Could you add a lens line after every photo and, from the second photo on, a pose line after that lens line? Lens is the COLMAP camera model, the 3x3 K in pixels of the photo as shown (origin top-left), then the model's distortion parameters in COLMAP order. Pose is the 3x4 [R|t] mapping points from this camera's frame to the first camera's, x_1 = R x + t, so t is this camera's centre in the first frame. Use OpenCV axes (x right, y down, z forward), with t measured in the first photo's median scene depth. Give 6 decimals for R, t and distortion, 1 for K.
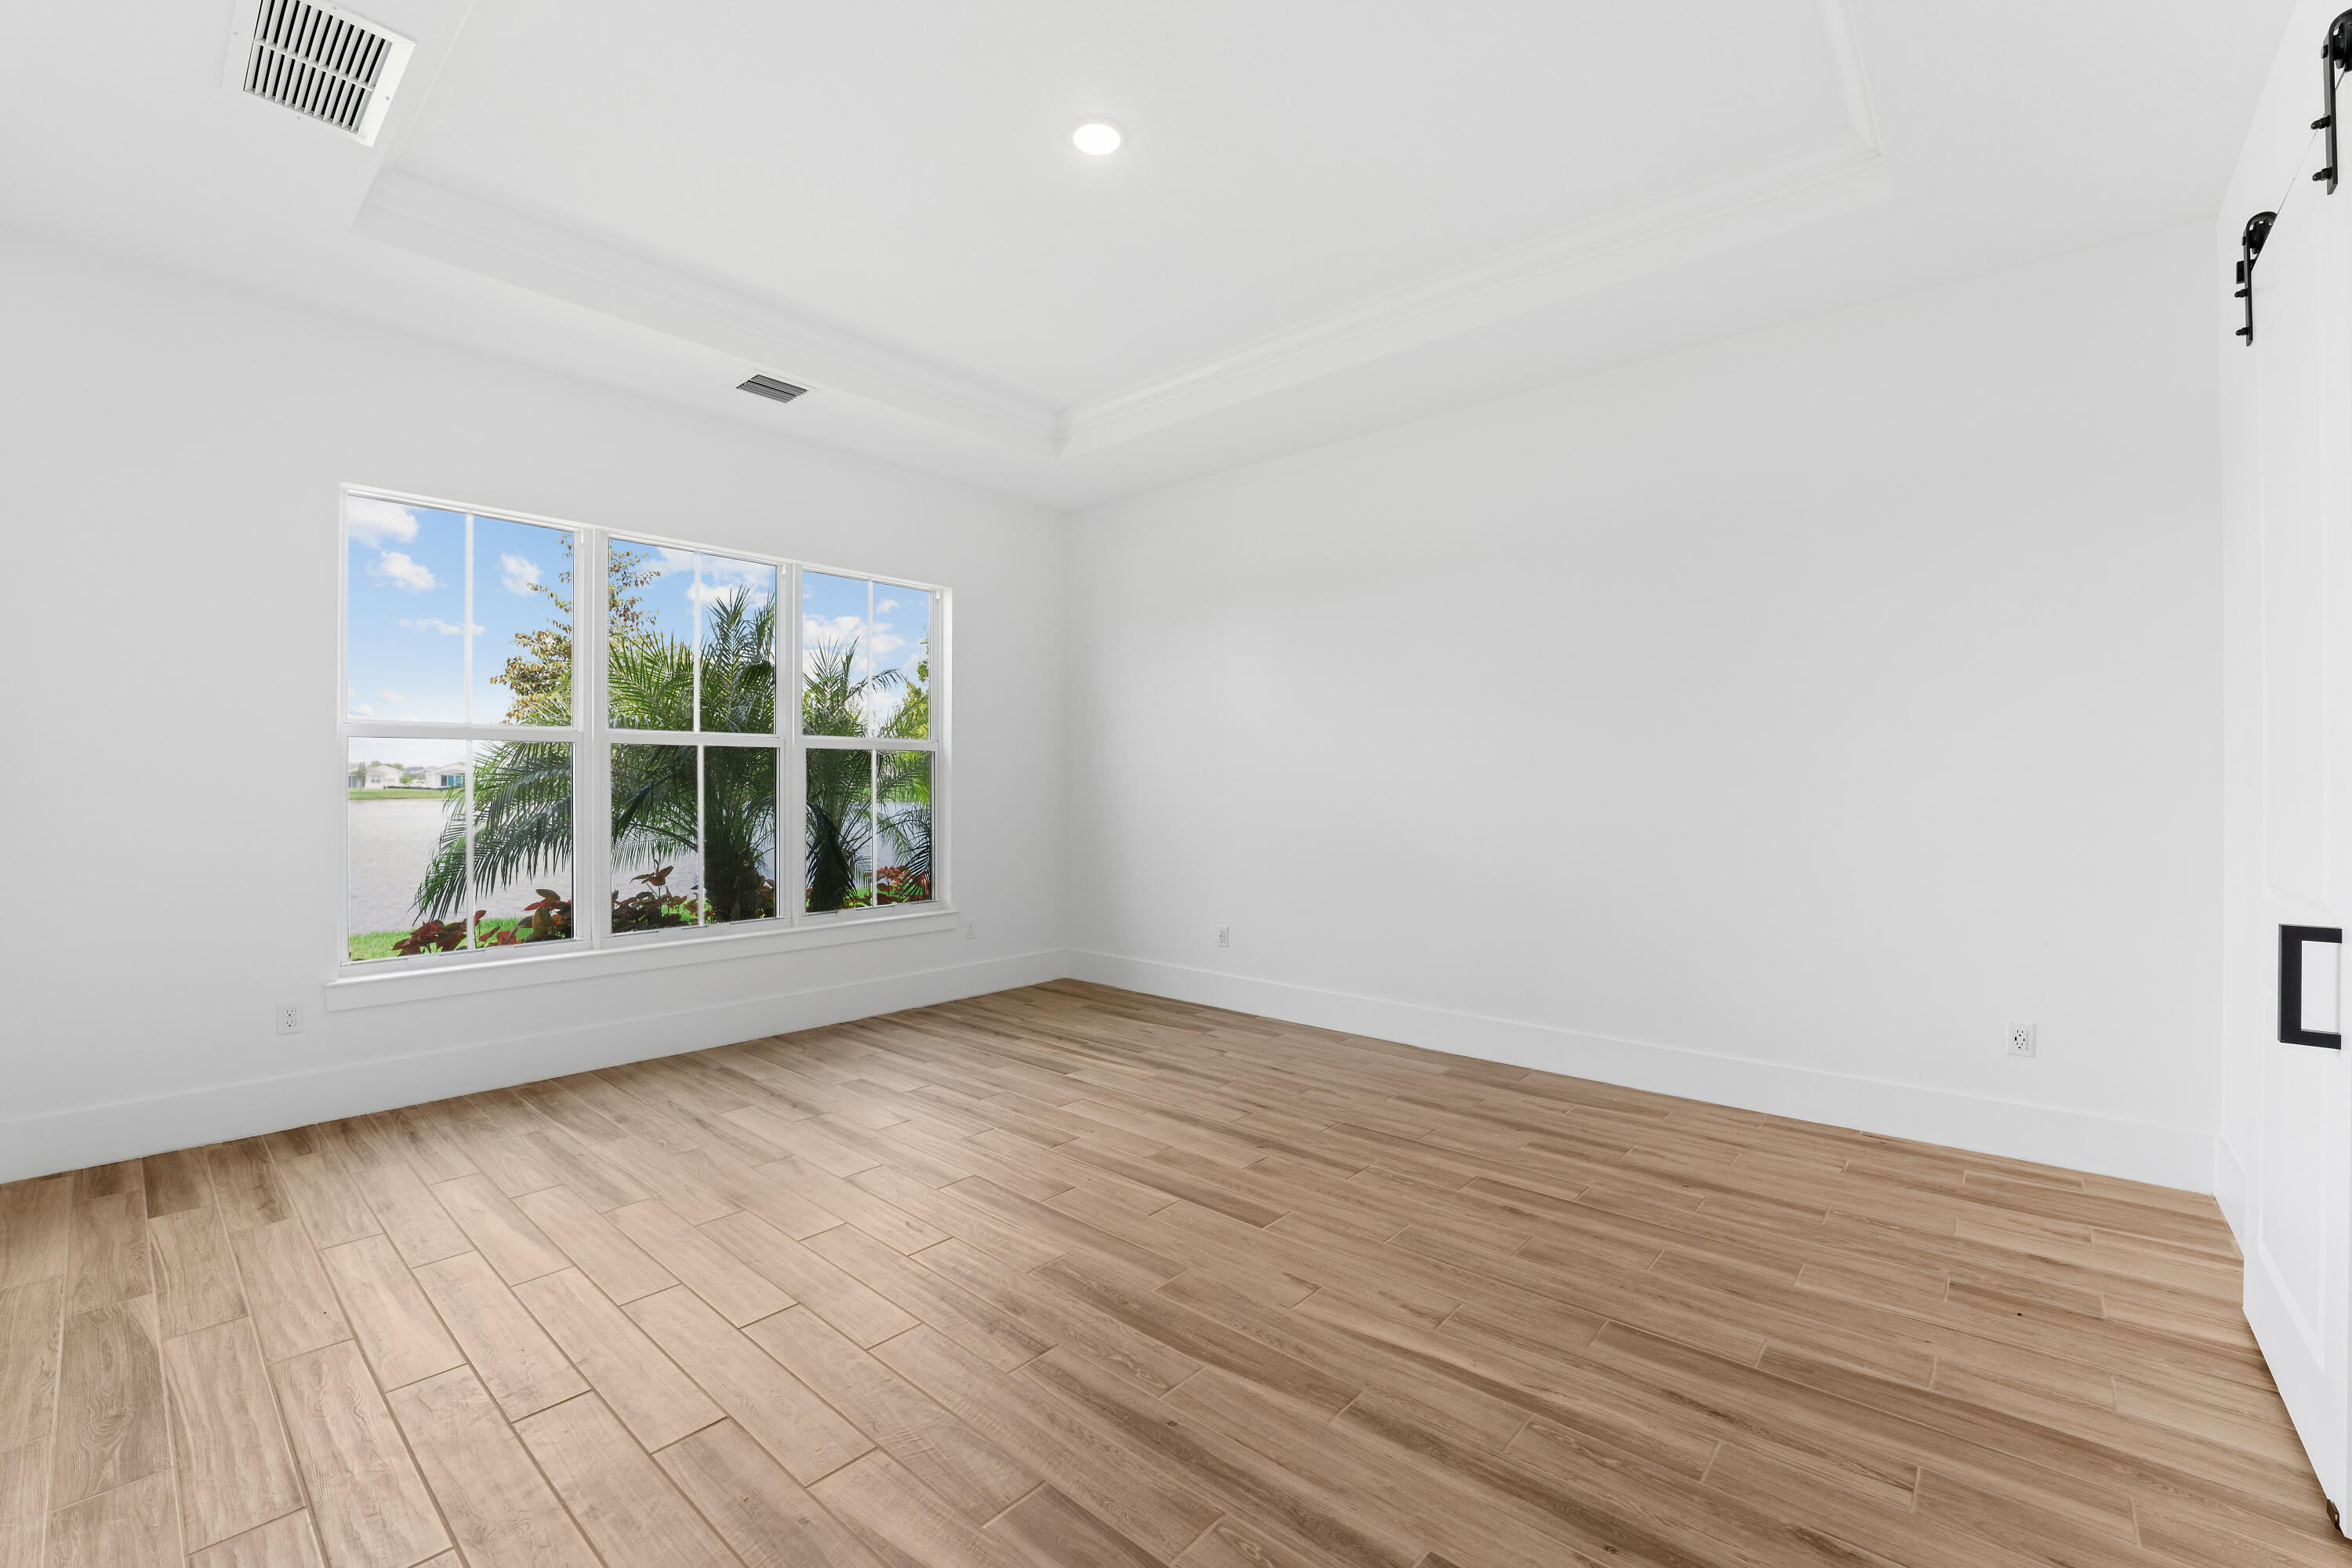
lens RADIAL K [[962.0, 0, 1172.3], [0, 962.0, 782.3], [0, 0, 1]] dist [-0.021105, 0.000075]
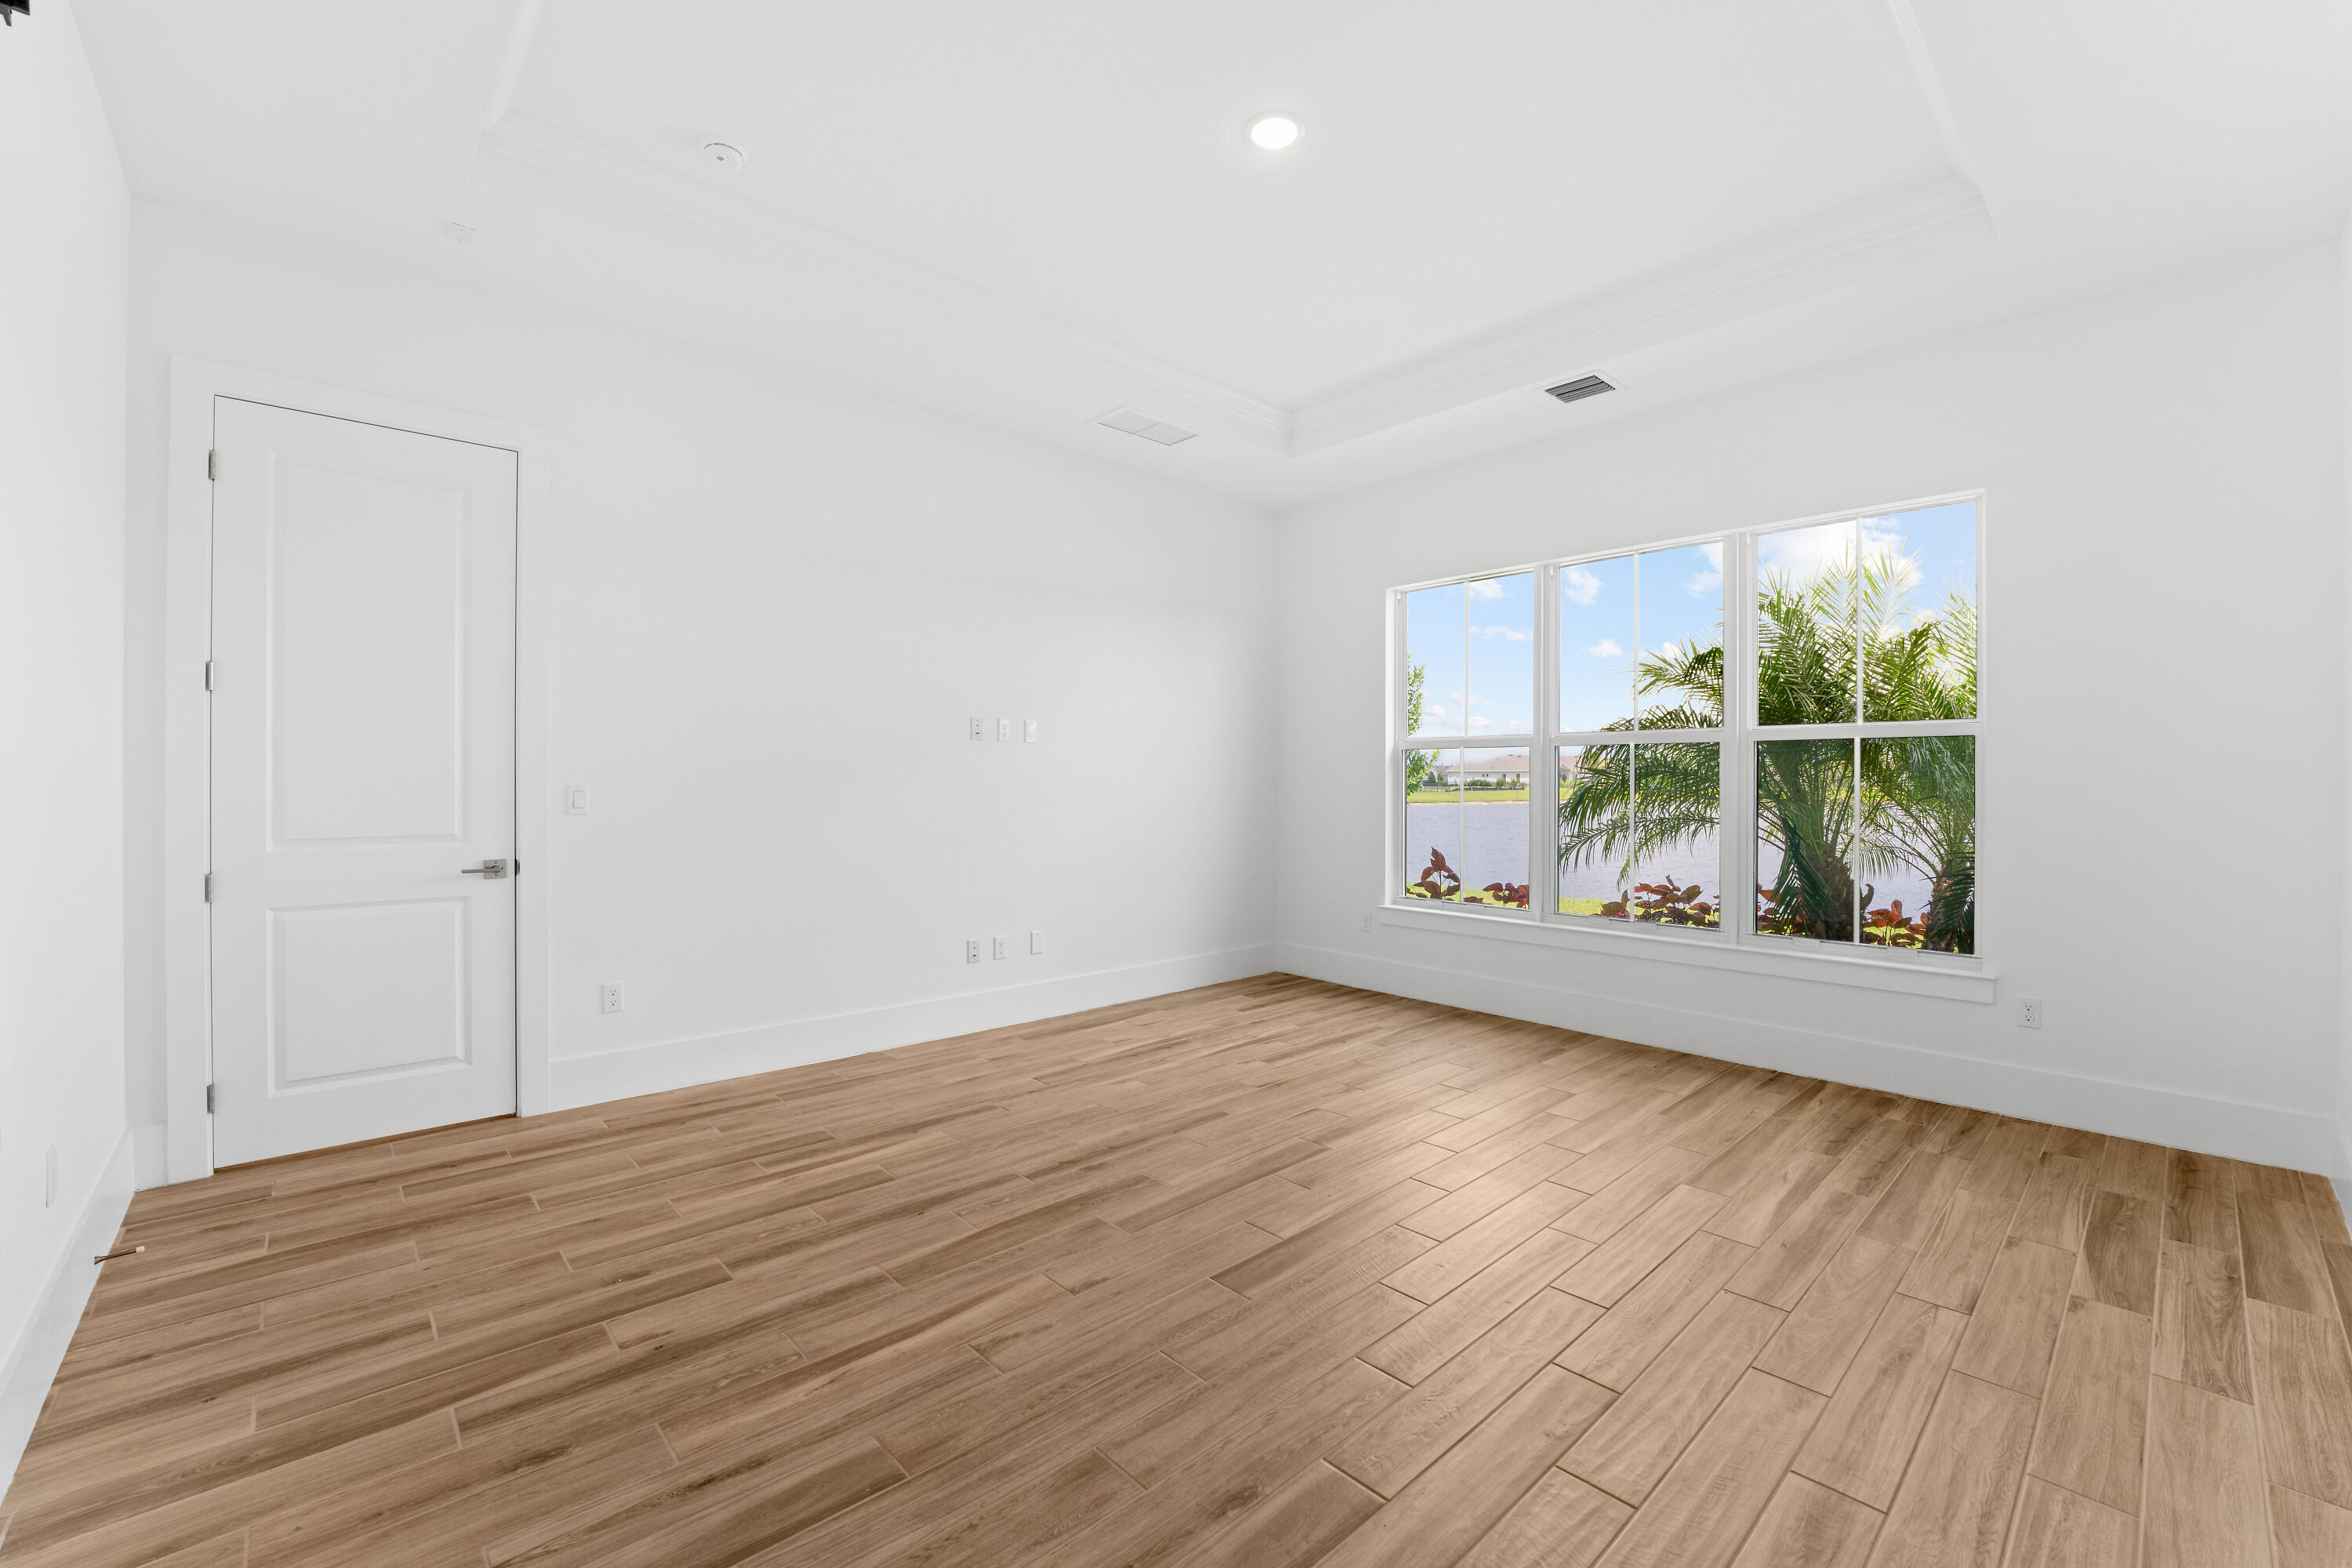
lens RADIAL K [[962.0, 0, 1172.3], [0, 962.0, 782.3], [0, 0, 1]] dist [-0.021105, 0.000075]
pose [[-0.100033, 0.000586, -0.994984, 0.846441], [-0.003428, 0.999994, 0.000933, 0.004476], [0.994978, 0.003504, -0.100031, 0.909363]]
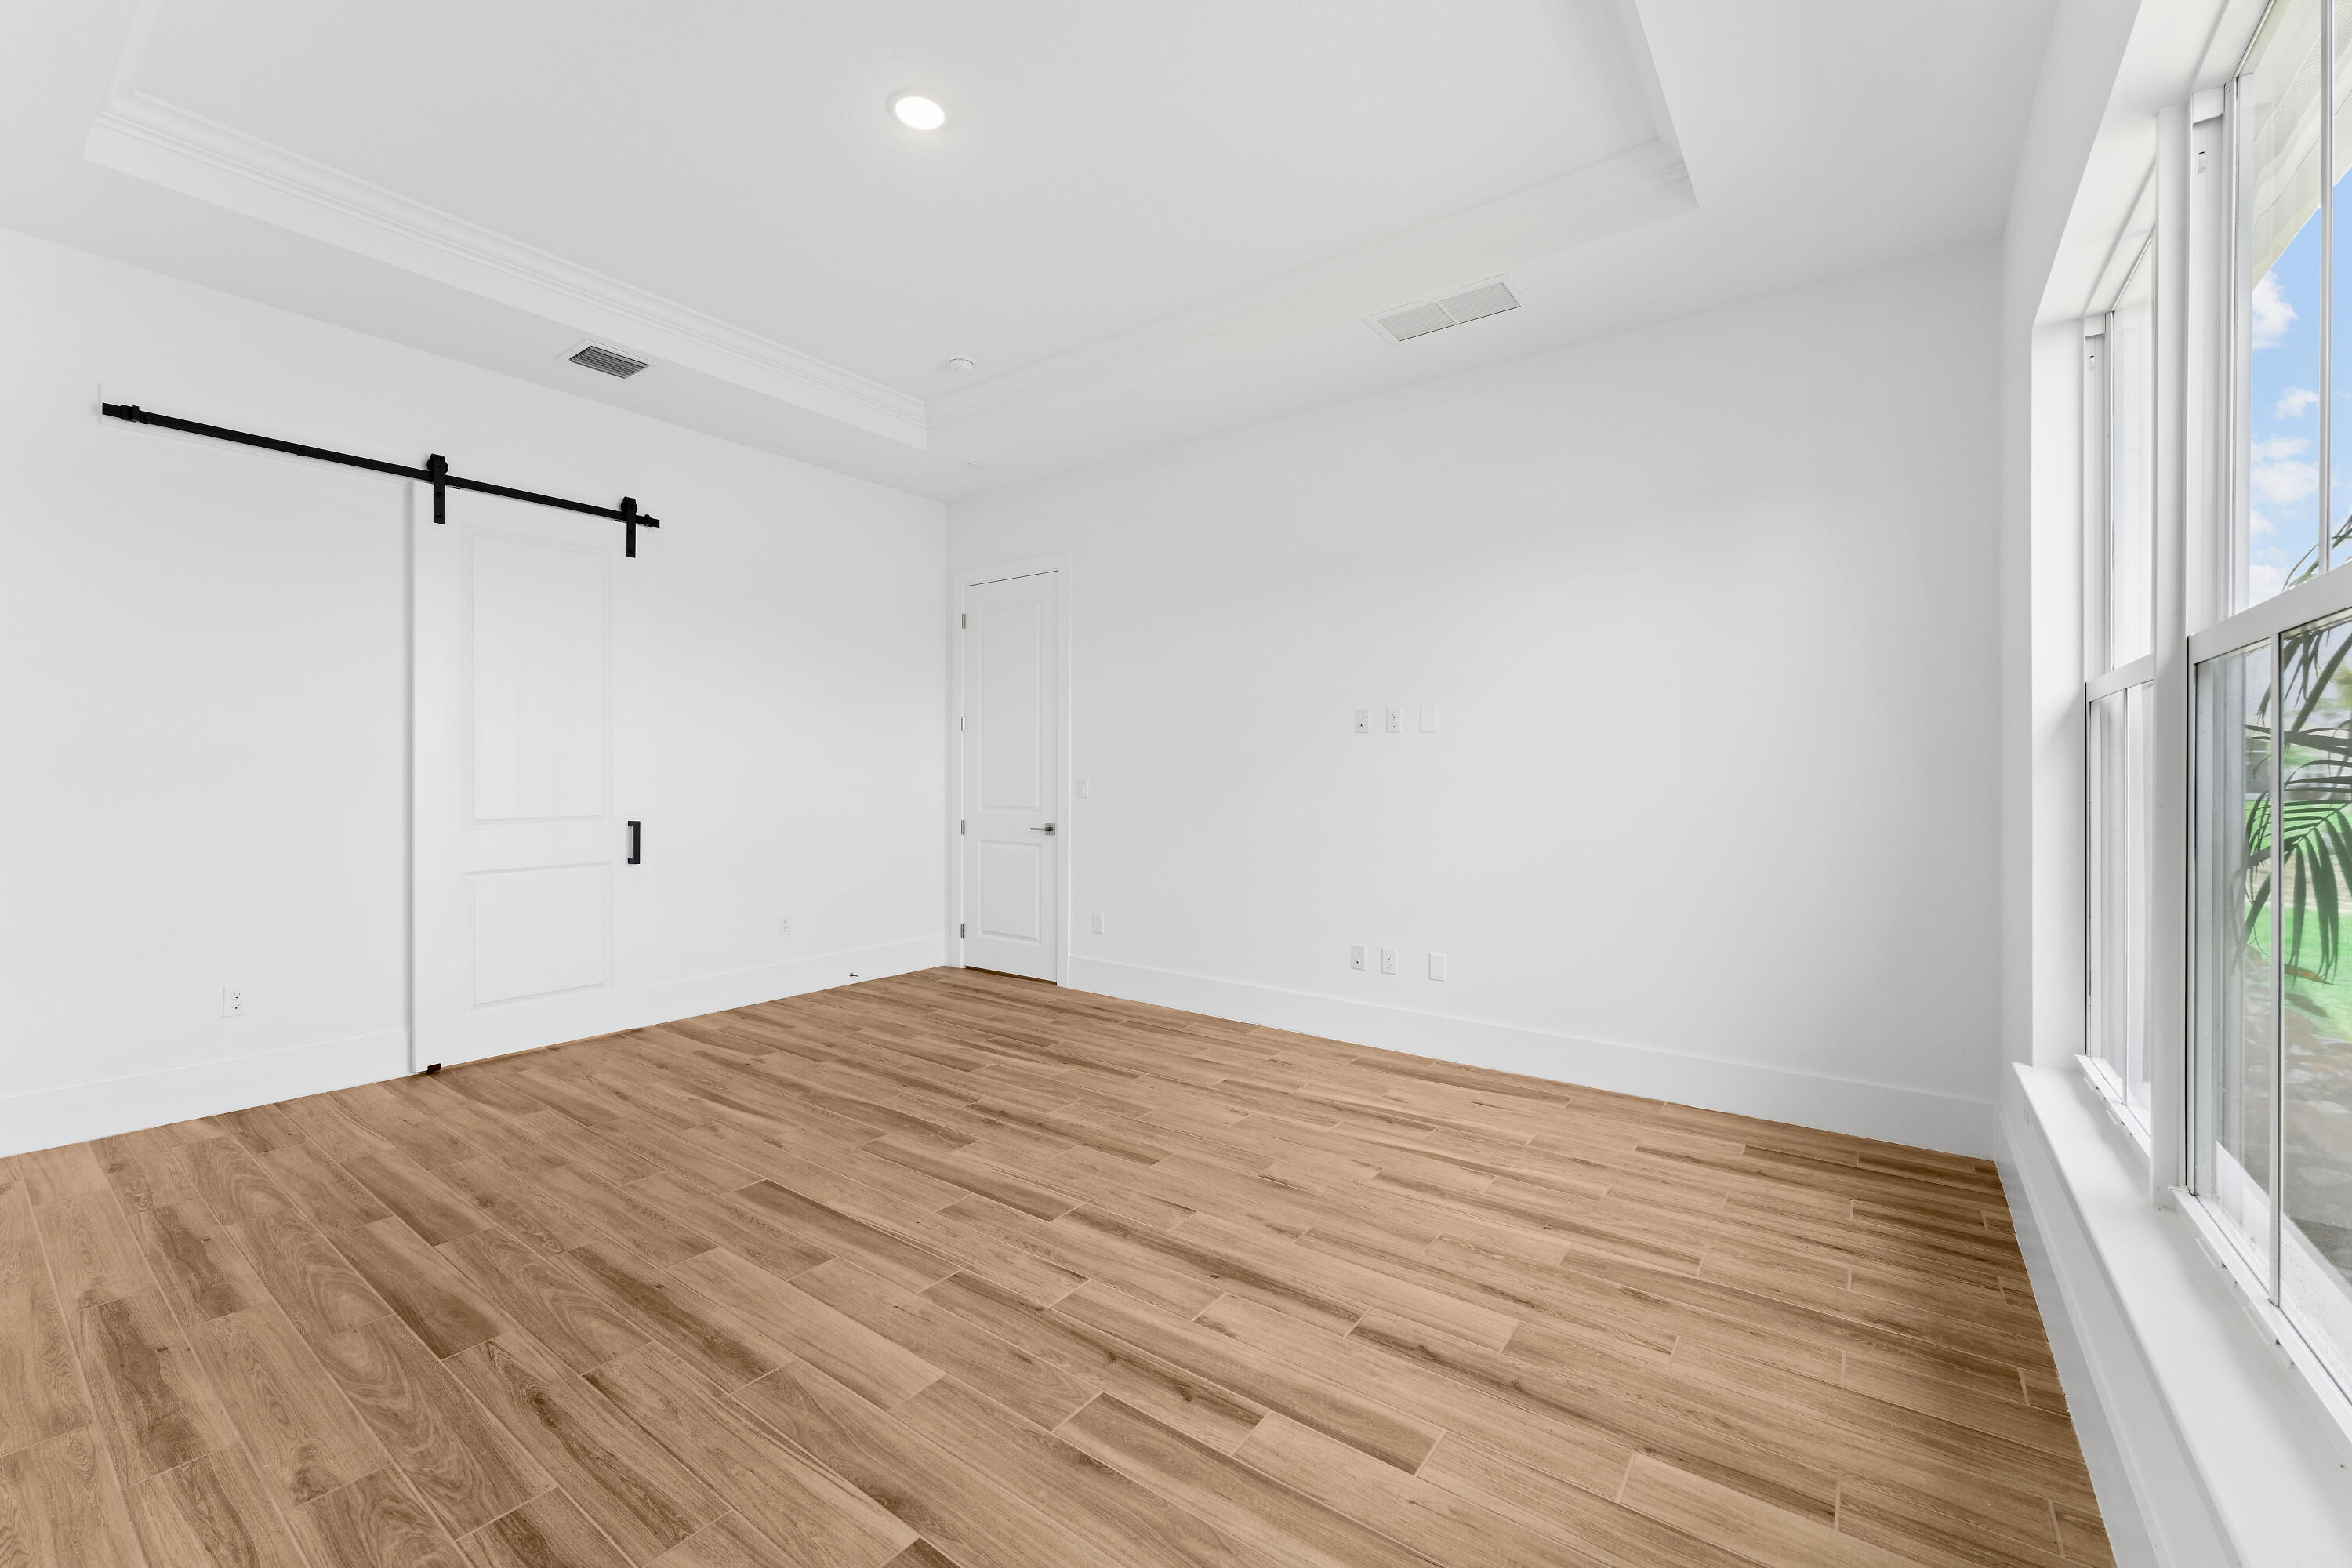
lens RADIAL K [[950.4, 0, 1178.1], [0, 950.4, 774.5], [0, 0, 1]] dist [0.008123, 0.000004]
pose [[-0.995993, -0.003534, -0.089364, -0.237056], [-0.003487, 0.999994, -0.000676, 0.003328], [0.089366, -0.000362, -0.995999, 1.833175]]
